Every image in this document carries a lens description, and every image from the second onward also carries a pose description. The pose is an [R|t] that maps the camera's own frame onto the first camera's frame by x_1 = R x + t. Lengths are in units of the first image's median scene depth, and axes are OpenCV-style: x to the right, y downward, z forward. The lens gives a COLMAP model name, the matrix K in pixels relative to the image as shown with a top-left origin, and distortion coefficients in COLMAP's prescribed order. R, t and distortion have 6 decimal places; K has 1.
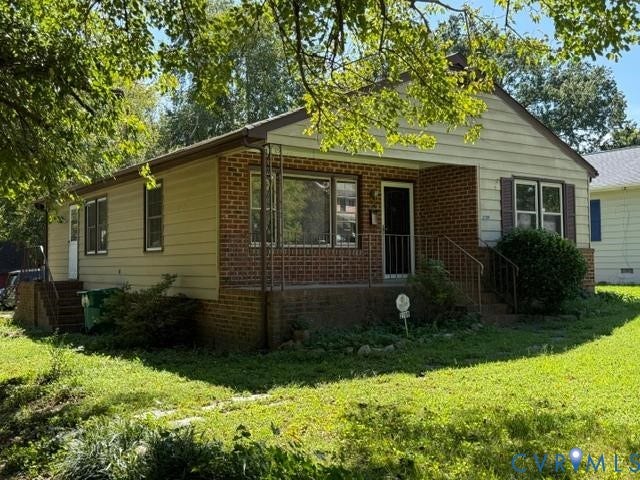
lens RADIAL K [[644.9, 0, 308.0], [0, 644.9, 235.7], [0, 0, 1]] dist [0.036171, 0.000000]
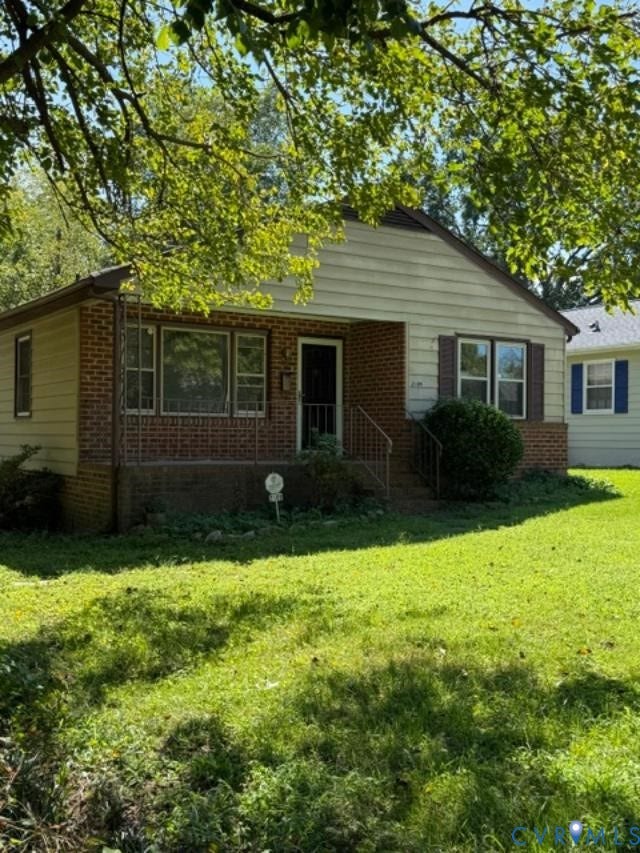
lens RADIAL K [[859.6, 0, 323.4], [0, 859.6, 431.8], [0, 0, 1]] dist [0.036171, 0.000000]
pose [[0.999537, 0.019345, -0.023470, 0.235858], [-0.018351, 0.998954, 0.041879, -0.013991], [0.024256, -0.041429, 0.998847, -0.138133]]
